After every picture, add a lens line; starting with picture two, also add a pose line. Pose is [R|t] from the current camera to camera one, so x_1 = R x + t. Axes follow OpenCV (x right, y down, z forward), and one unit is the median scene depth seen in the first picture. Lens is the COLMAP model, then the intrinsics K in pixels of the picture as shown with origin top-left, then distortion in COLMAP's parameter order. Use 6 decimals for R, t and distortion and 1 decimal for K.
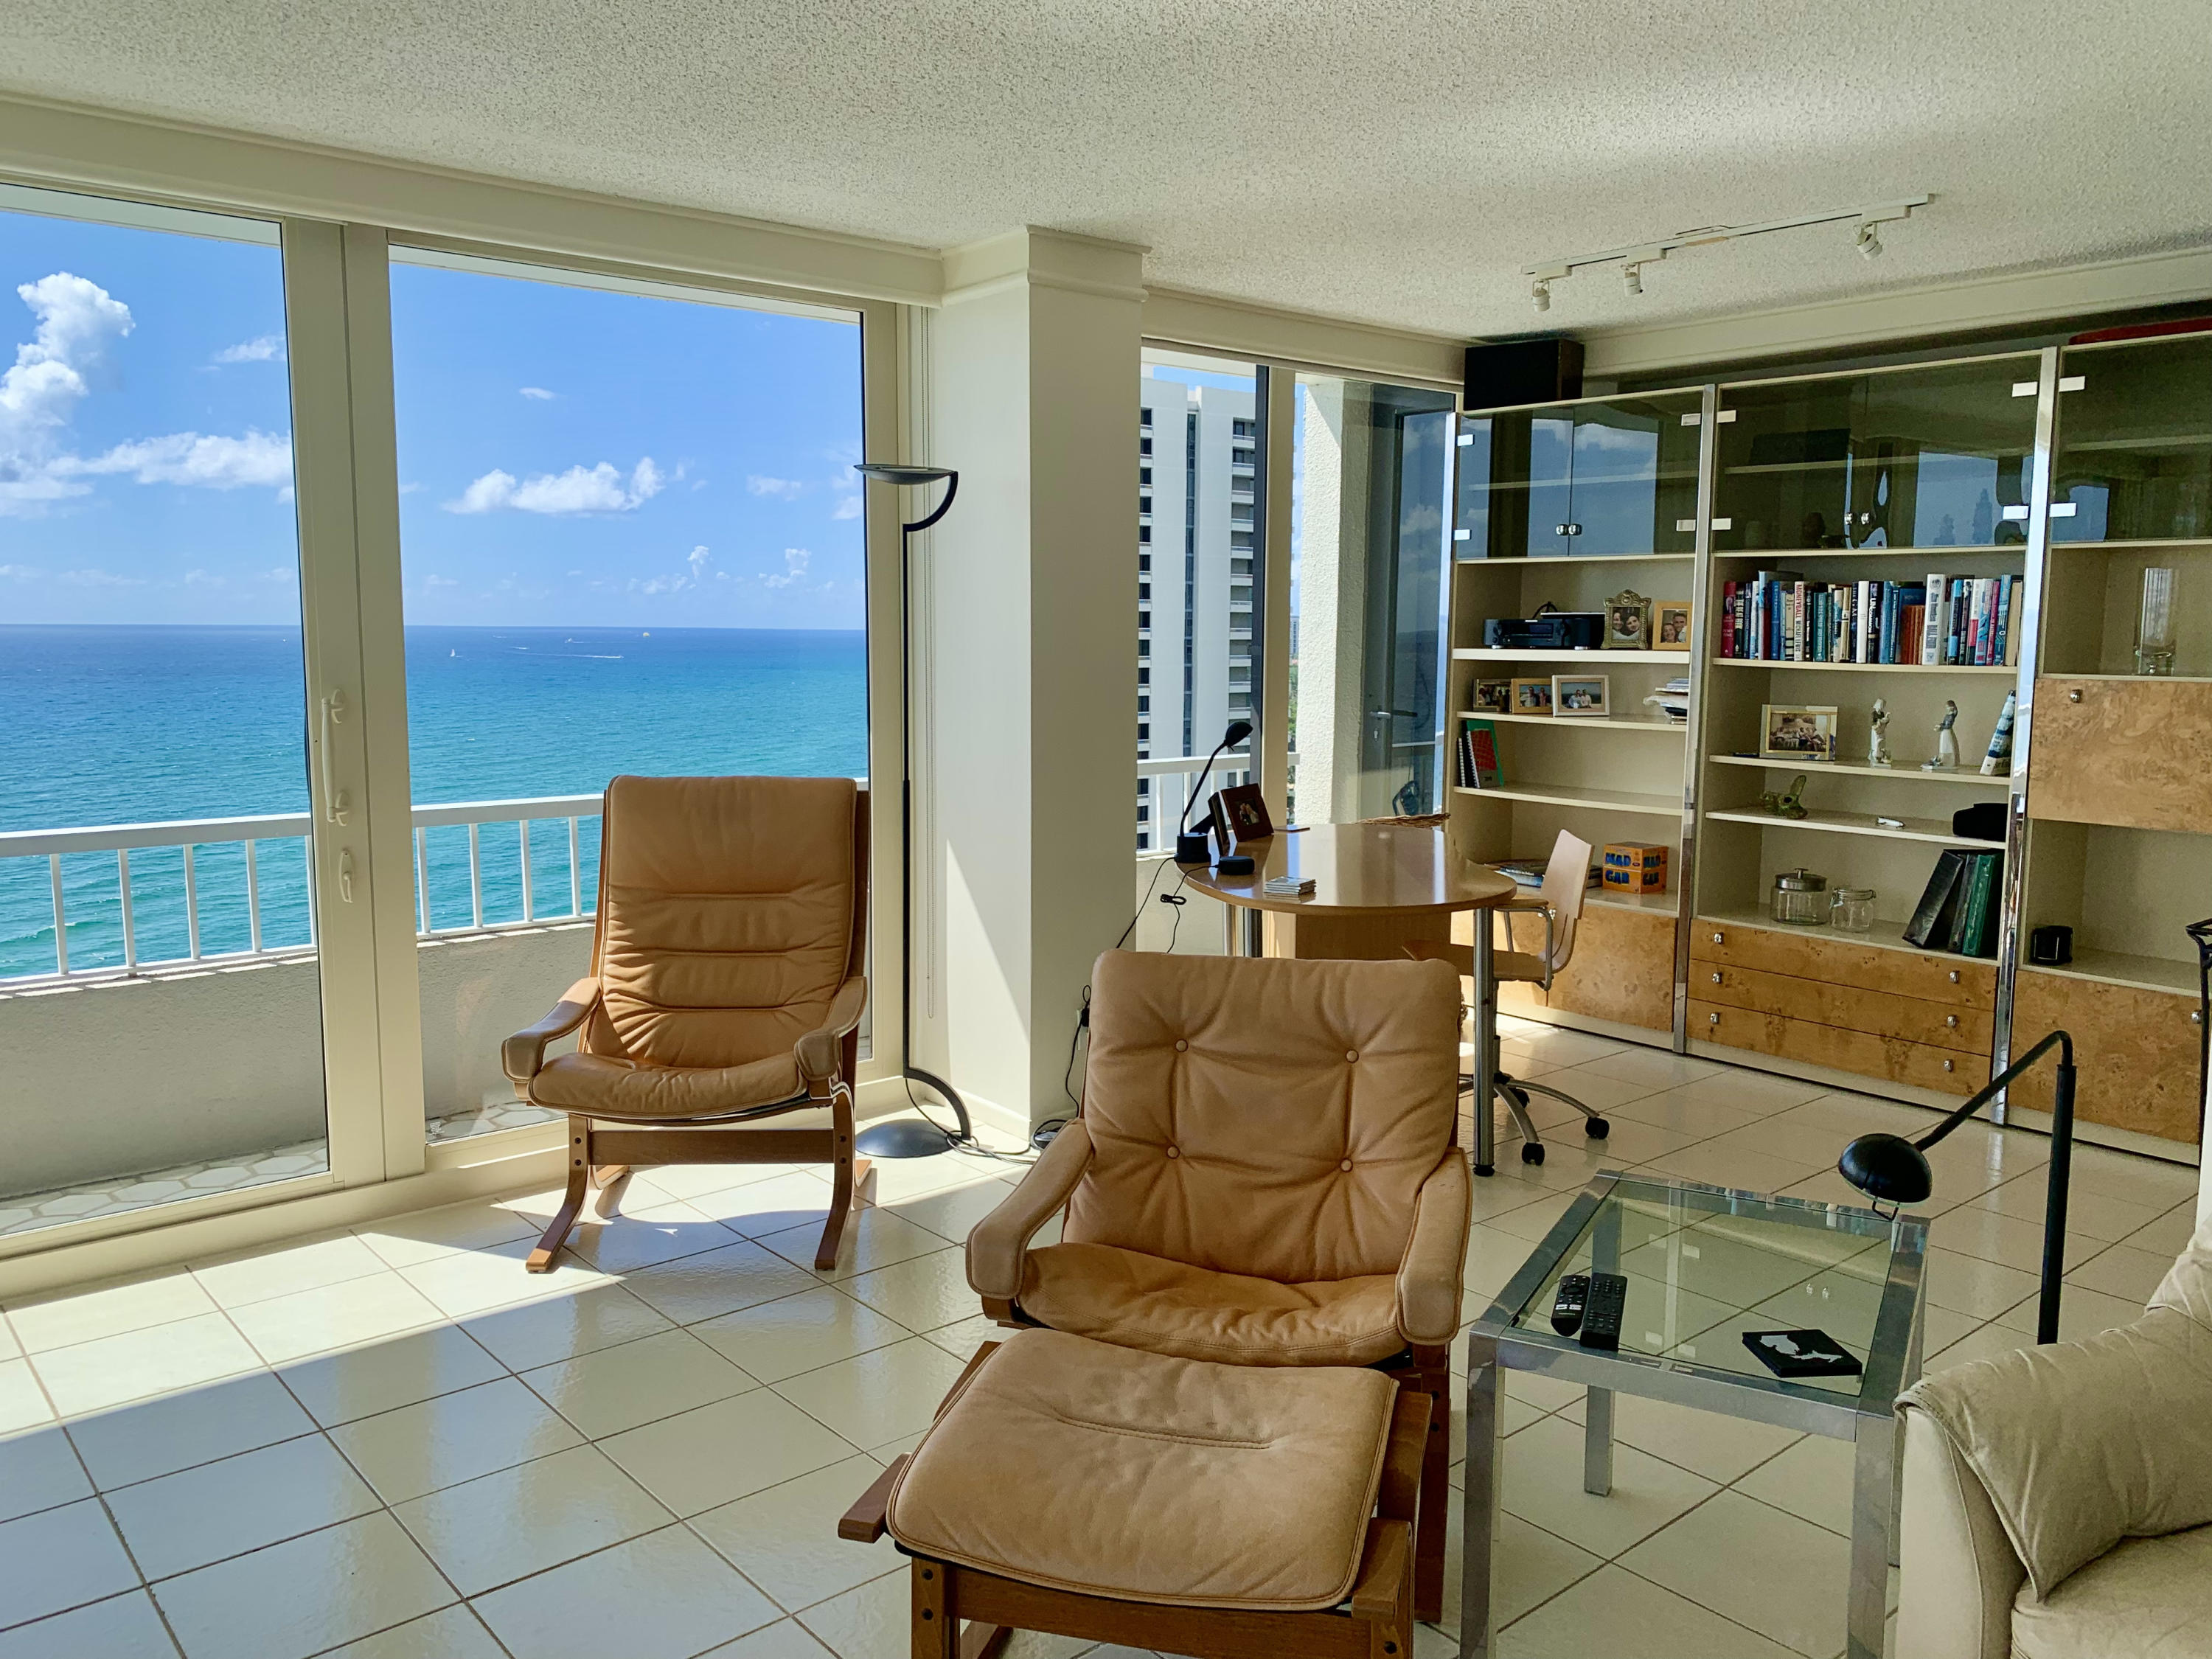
lens RADIAL K [[1688.3, 0, 1111.6], [0, 1688.3, 832.6], [0, 0, 1]] dist [0.015213, -0.020026]
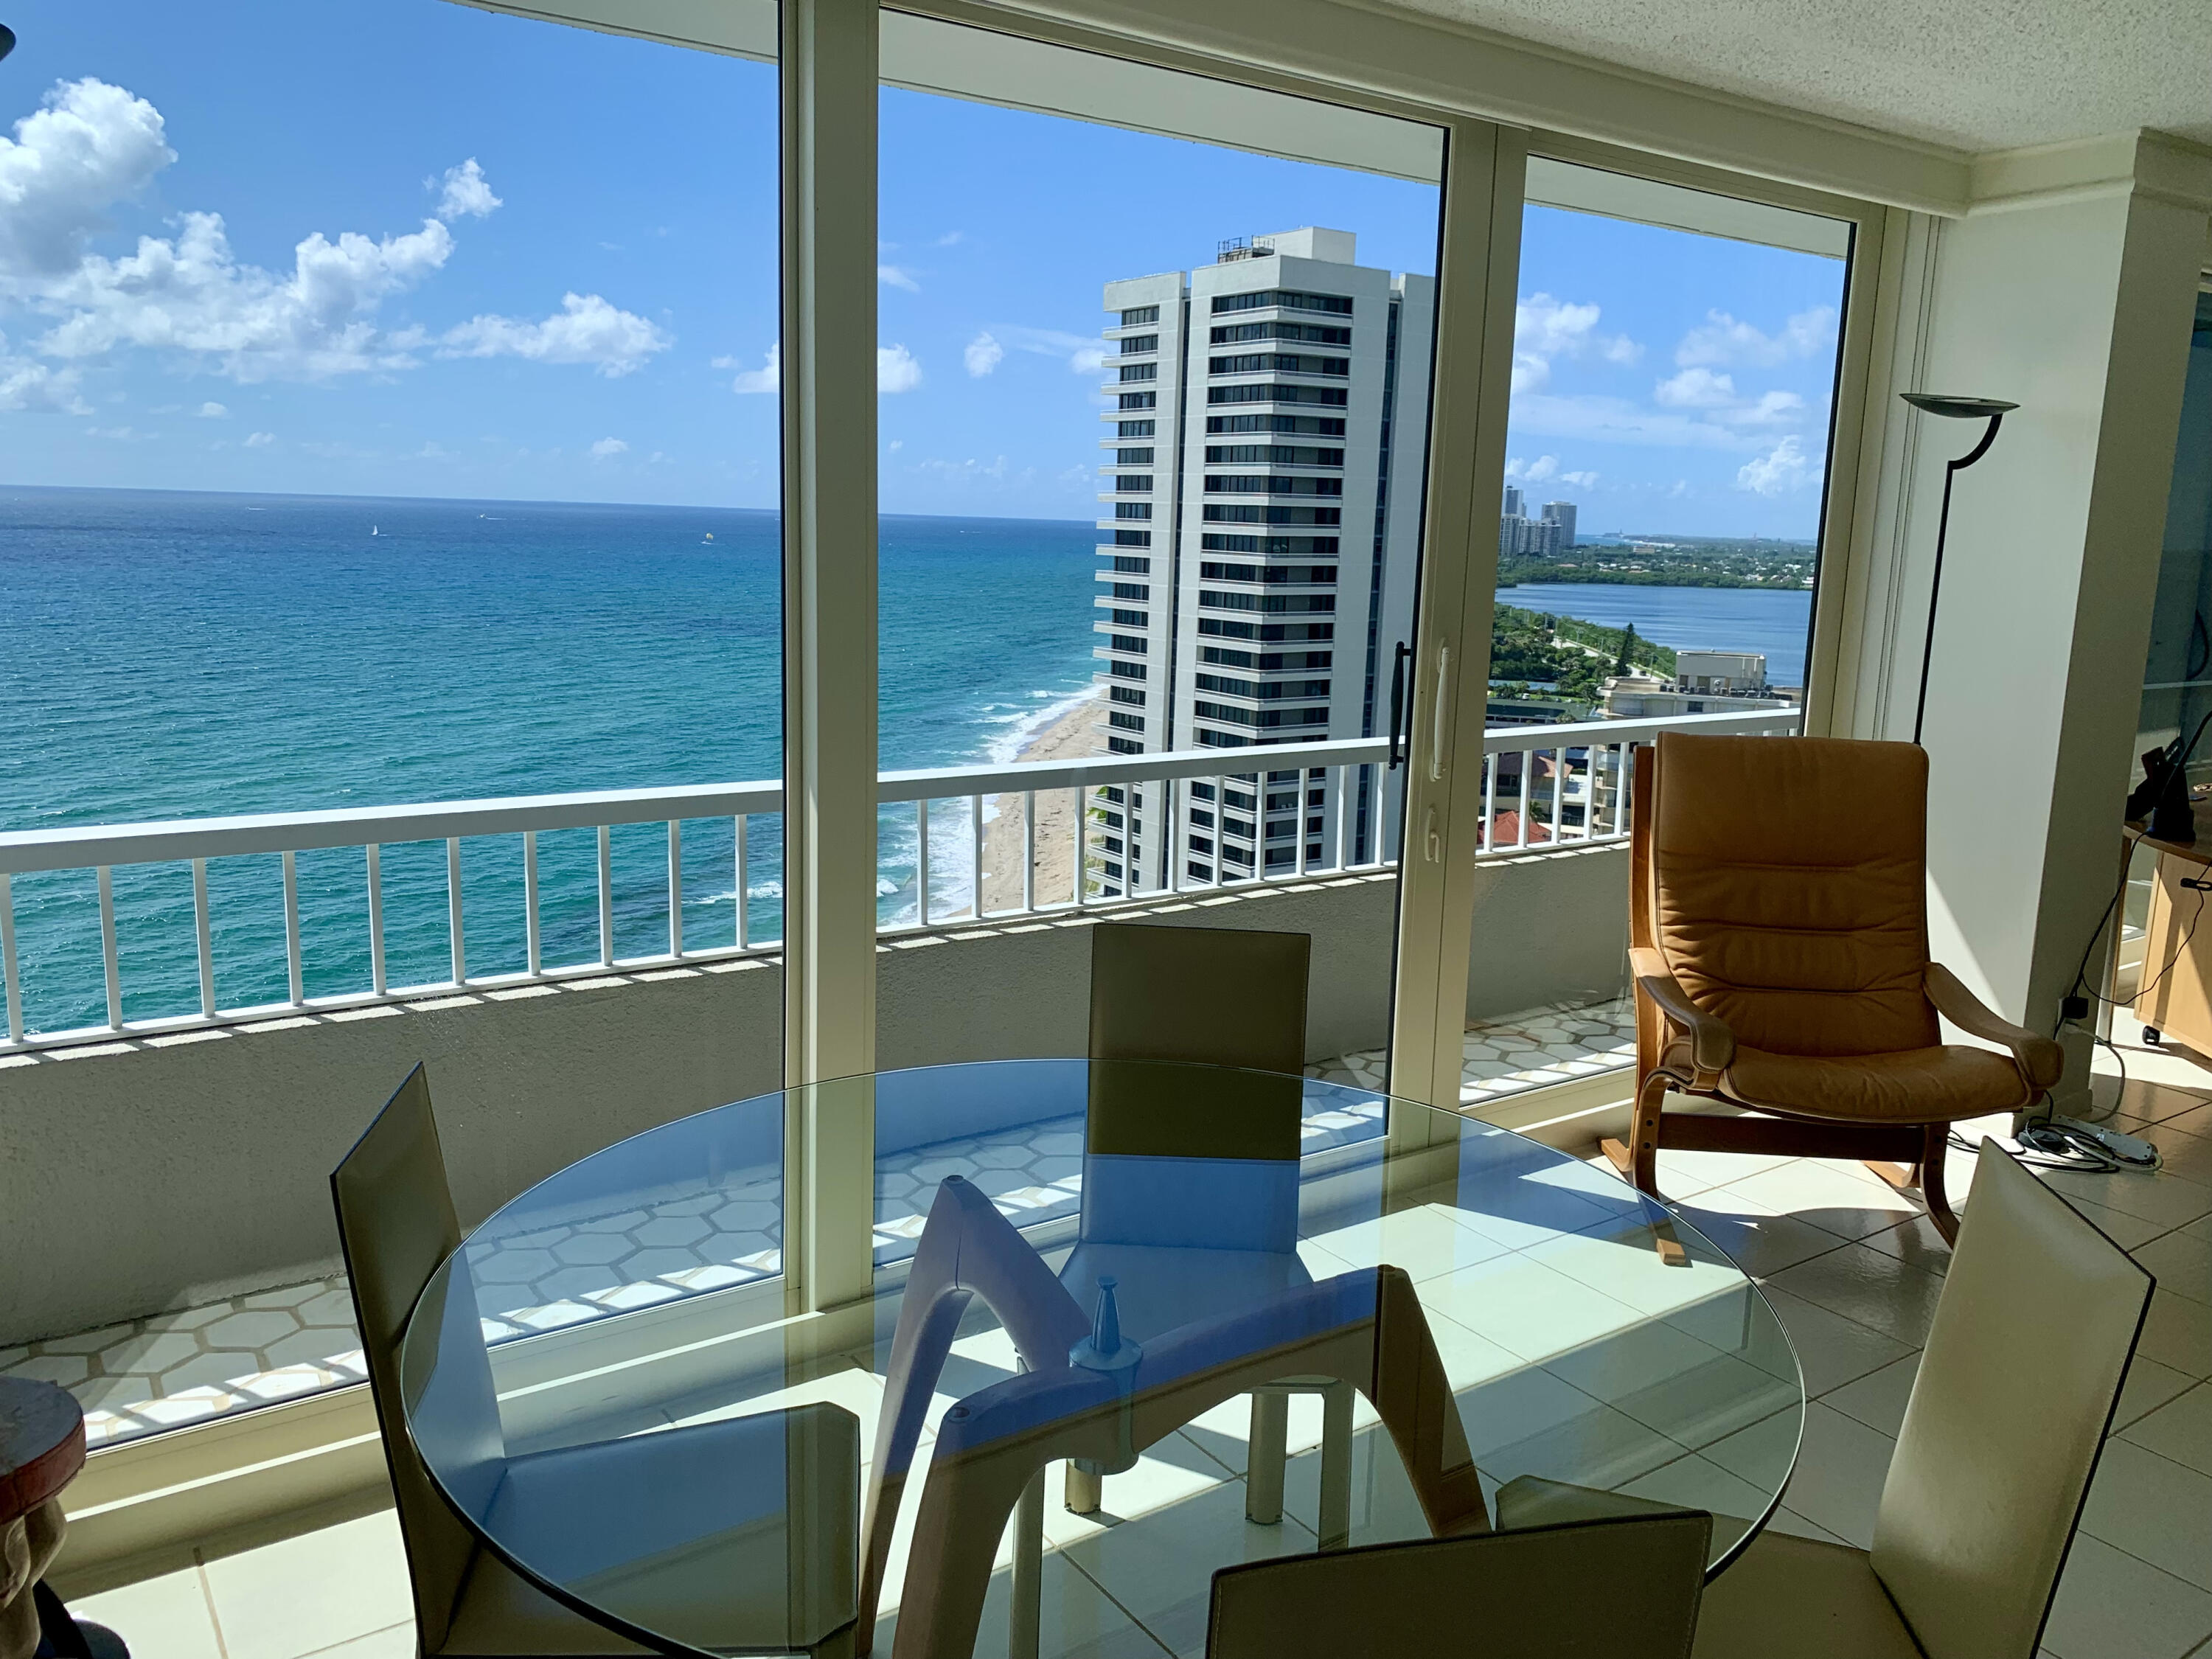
lens RADIAL K [[1688.3, 0, 1111.6], [0, 1688.3, 832.6], [0, 0, 1]] dist [0.015213, -0.020026]
pose [[0.995288, 0.044003, -0.086405, -0.518753], [-0.038471, 0.997164, 0.064680, -0.027024], [0.089006, -0.061051, 0.994158, 0.047401]]
